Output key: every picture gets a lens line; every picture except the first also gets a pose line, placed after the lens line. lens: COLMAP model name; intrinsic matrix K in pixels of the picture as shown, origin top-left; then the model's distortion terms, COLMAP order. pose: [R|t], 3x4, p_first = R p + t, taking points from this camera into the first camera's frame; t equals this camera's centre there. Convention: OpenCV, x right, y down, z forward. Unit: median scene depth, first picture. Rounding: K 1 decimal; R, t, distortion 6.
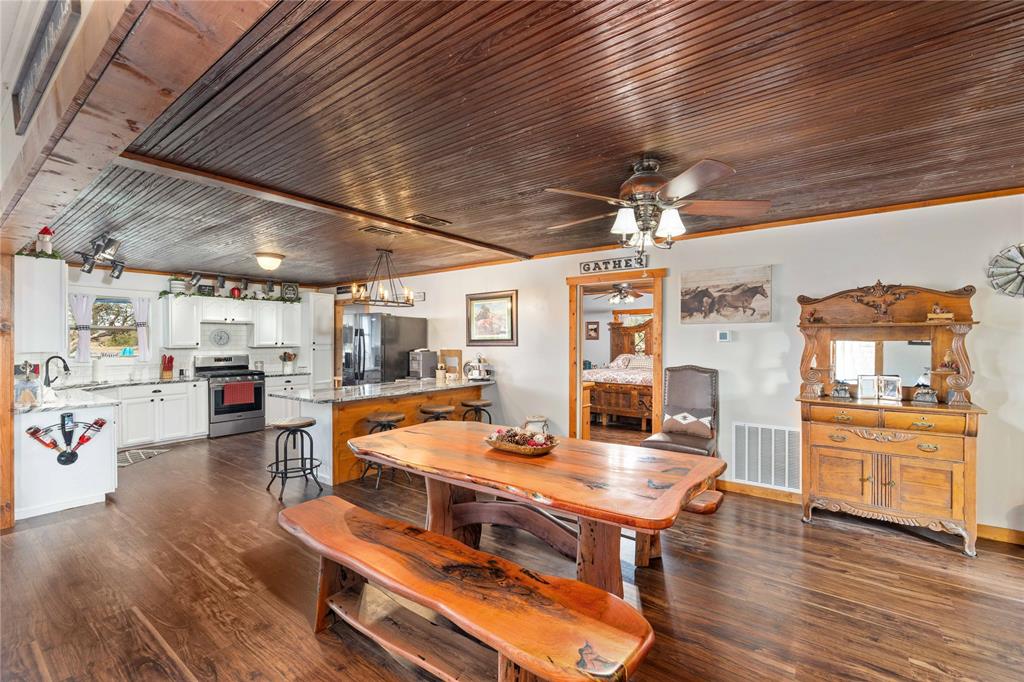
lens RADIAL K [[448.3, 0, 504.5], [0, 448.3, 339.2], [0, 0, 1]] dist [0.001121, 0.000316]
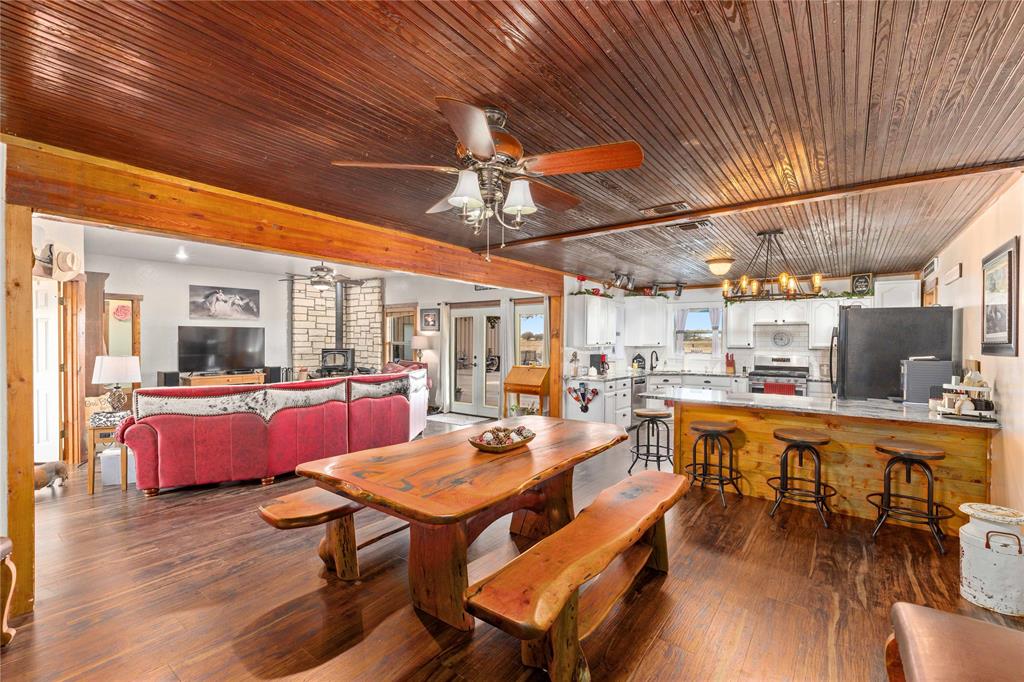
lens RADIAL K [[448.3, 0, 504.5], [0, 448.3, 339.2], [0, 0, 1]] dist [0.001121, 0.000316]
pose [[0.000455, -0.000673, -1.000000, 0.495628], [0.000877, 0.999999, -0.000673, -0.002843], [1.000000, -0.000876, 0.000455, 0.445246]]
